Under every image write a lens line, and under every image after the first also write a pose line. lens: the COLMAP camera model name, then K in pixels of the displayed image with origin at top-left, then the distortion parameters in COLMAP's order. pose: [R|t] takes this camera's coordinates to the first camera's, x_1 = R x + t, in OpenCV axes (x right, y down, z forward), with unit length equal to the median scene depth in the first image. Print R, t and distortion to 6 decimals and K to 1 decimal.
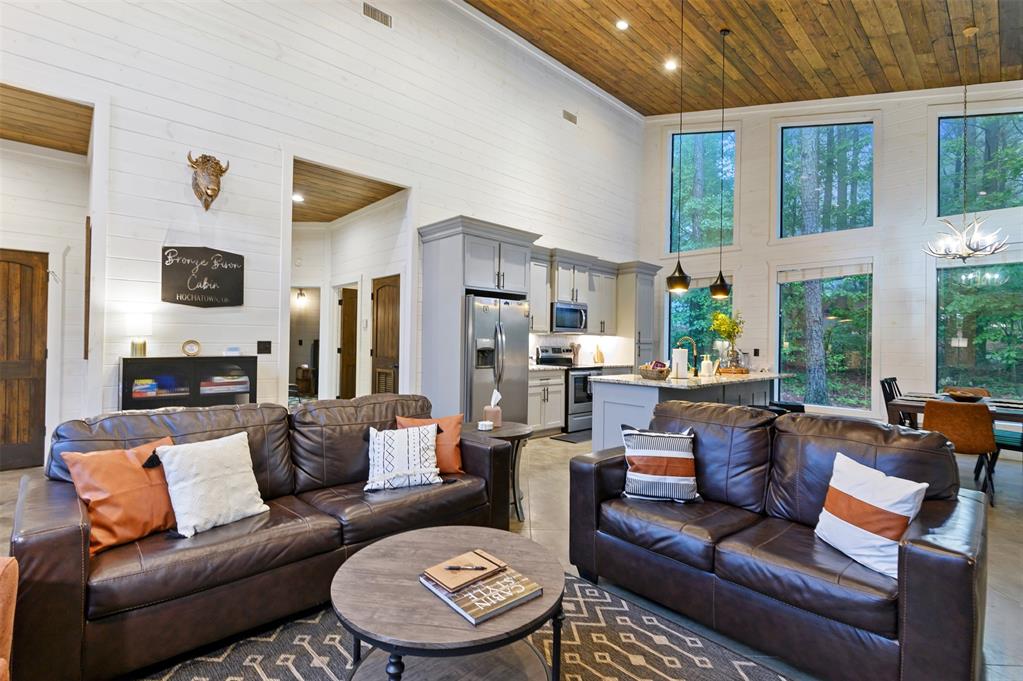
lens RADIAL K [[467.0, 0, 507.2], [0, 467.0, 338.1], [0, 0, 1]] dist [0.001641, -0.001574]
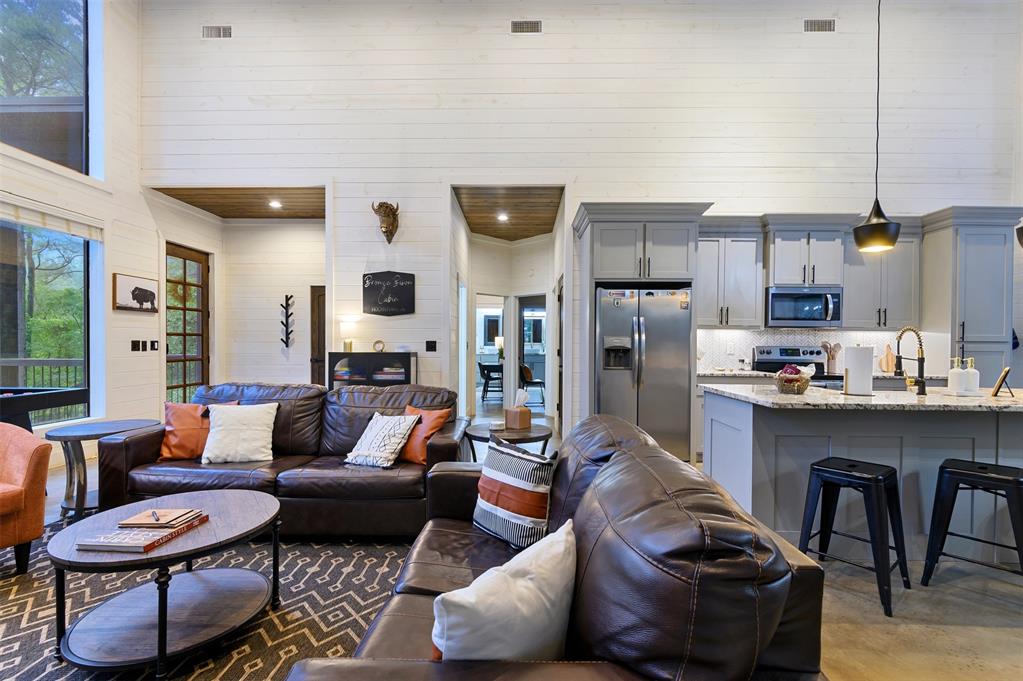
lens RADIAL K [[467.0, 0, 517.7], [0, 467.0, 347.9], [0, 0, 1]] dist [0.001641, -0.001574]
pose [[0.718689, -0.002591, -0.695327, 0.432173], [0.009029, 0.999944, 0.005606, 0.016849], [0.695273, -0.010307, 0.718672, 0.234454]]
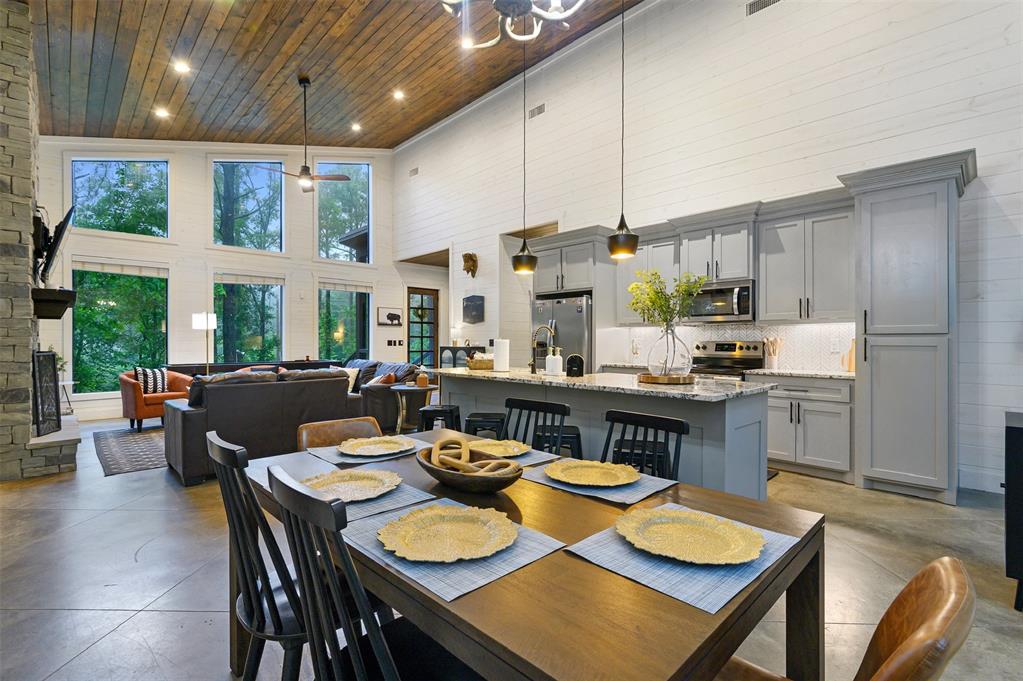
lens RADIAL K [[467.0, 0, 512.6], [0, 467.0, 344.0], [0, 0, 1]] dist [0.001641, -0.001574]
pose [[0.012962, -0.009540, -0.999870, 1.162051], [0.005487, 0.999940, -0.009470, 0.037401], [0.999901, -0.005363, 0.013013, 0.912054]]
